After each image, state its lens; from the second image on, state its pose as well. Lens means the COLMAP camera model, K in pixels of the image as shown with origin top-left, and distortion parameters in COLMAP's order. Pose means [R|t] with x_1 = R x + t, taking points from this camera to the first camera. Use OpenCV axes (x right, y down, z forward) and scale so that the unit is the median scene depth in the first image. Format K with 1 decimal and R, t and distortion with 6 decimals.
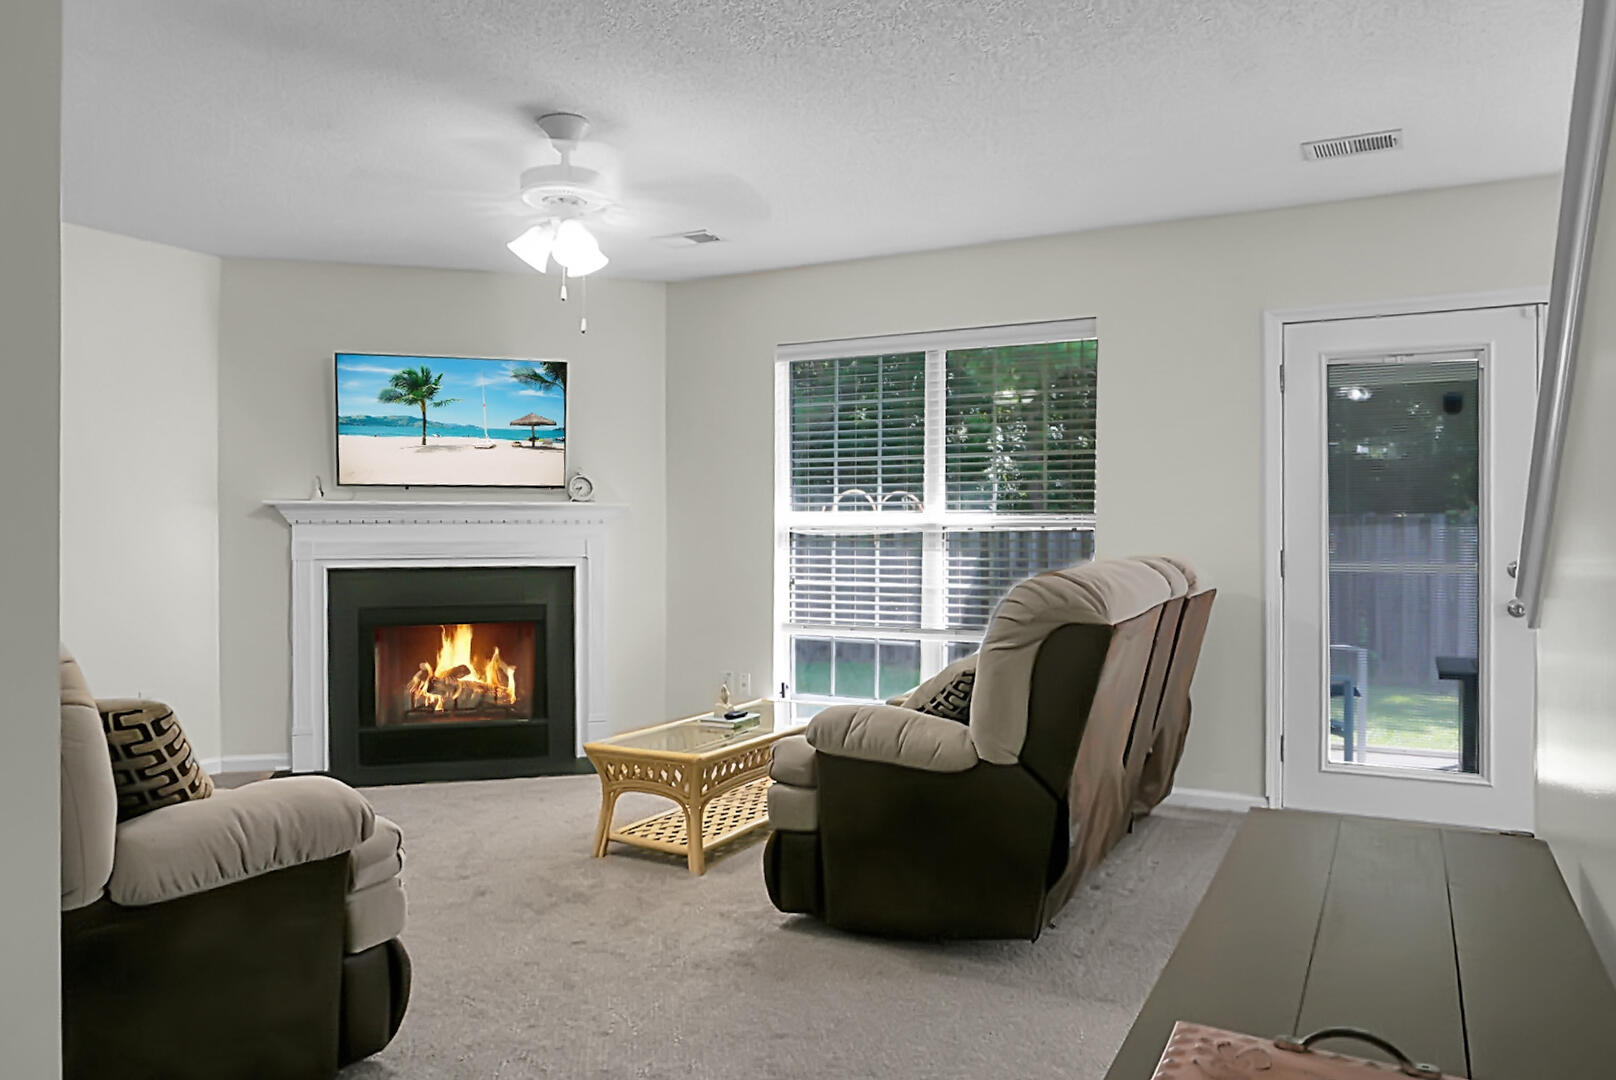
lens RADIAL K [[1160.8, 0, 808.0], [0, 1160.8, 540.0], [0, 0, 1]] dist [-0.005609, 0.001500]
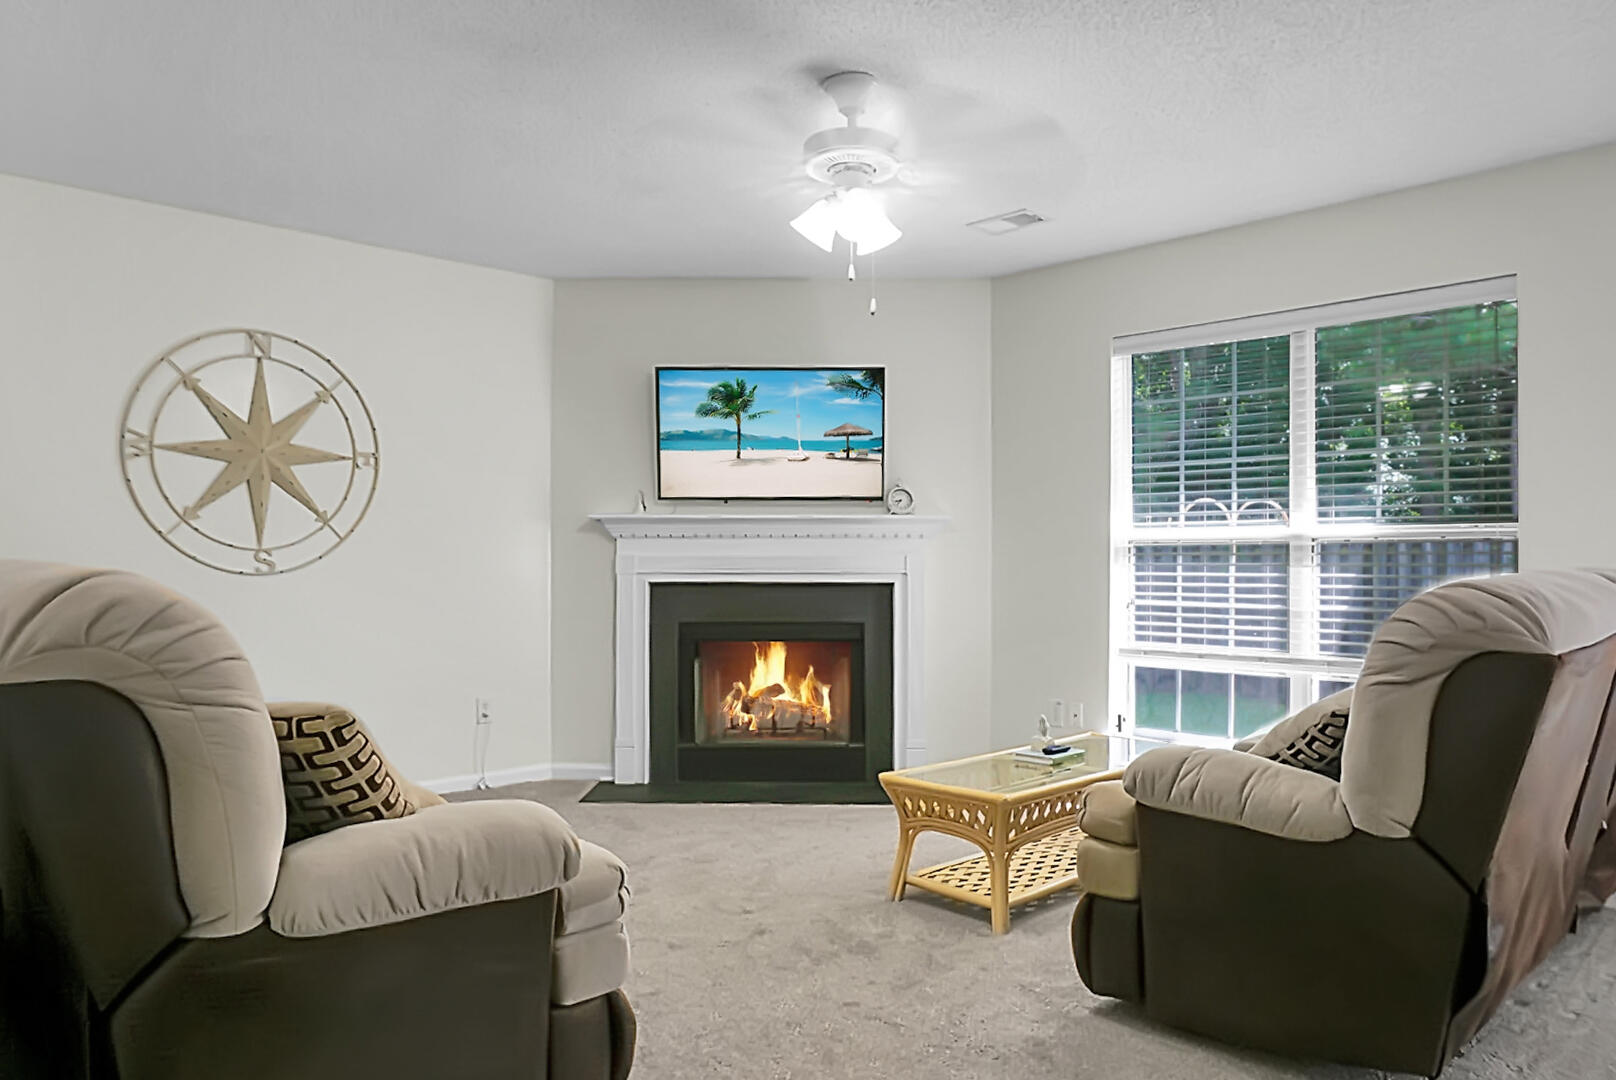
lens RADIAL K [[1130.3, 0, 811.4], [0, 1130.3, 557.0], [0, 0, 1]] dist [-0.050373, 0.036303]
pose [[0.951621, 0.000318, -0.307274, 0.027434], [-0.003517, 0.999945, -0.009856, 0.016406], [0.307254, 0.010460, 0.951570, 0.155279]]
